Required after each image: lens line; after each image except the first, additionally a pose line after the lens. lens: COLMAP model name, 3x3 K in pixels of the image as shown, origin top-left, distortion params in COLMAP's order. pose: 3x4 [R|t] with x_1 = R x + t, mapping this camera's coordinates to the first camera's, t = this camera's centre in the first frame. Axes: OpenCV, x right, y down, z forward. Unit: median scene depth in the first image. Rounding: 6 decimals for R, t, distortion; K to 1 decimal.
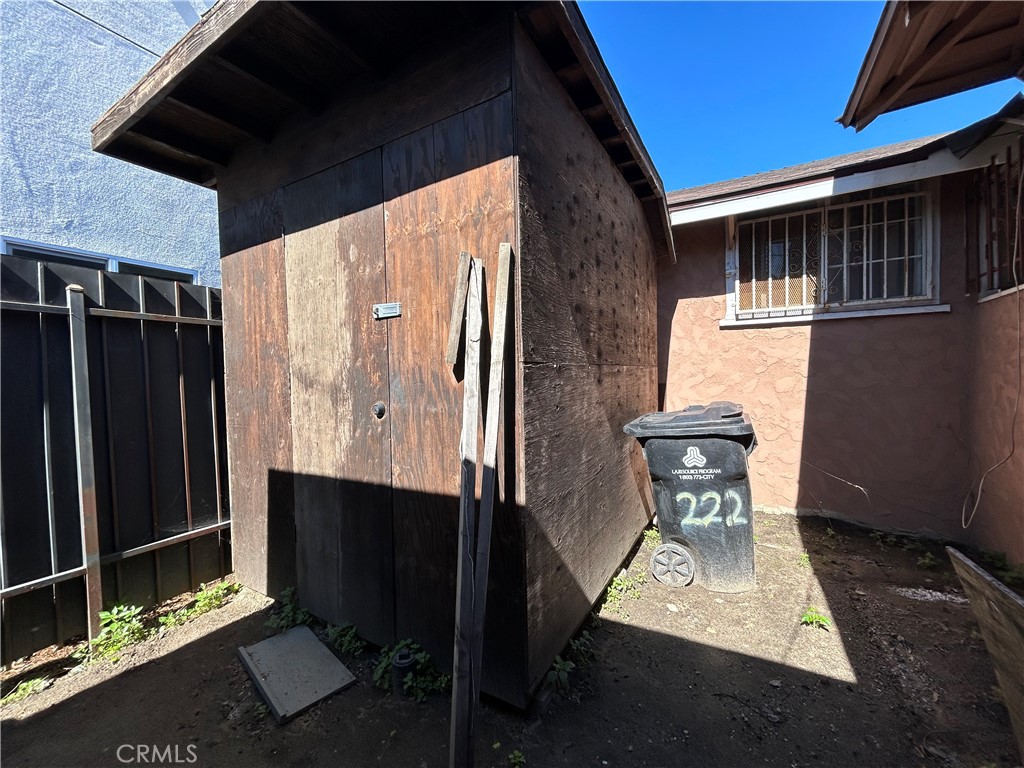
lens RADIAL K [[413.8, 0, 510.2], [0, 413.8, 383.8], [0, 0, 1]] dist [-0.003550, 0.001334]
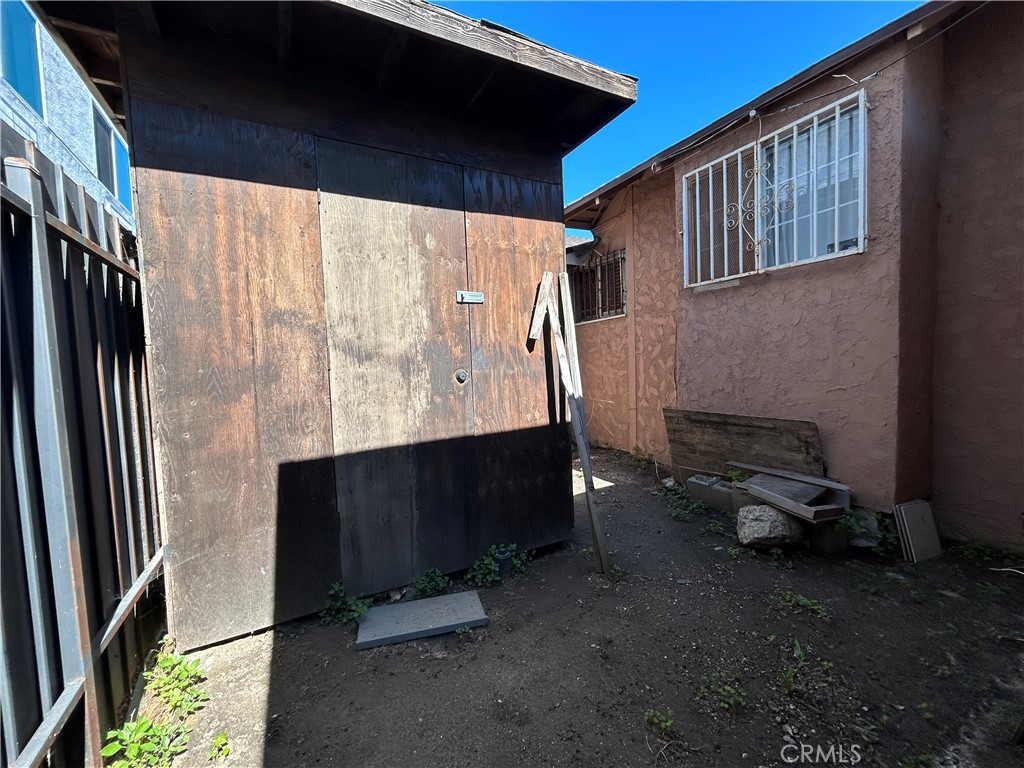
lens RADIAL K [[413.8, 0, 507.6], [0, 413.8, 385.8], [0, 0, 1]] dist [-0.003550, 0.001334]
pose [[0.523154, -0.043606, 0.851122, -1.320514], [0.048077, 0.998610, 0.021610, 0.072991], [-0.850881, 0.029614, 0.524523, 0.237124]]
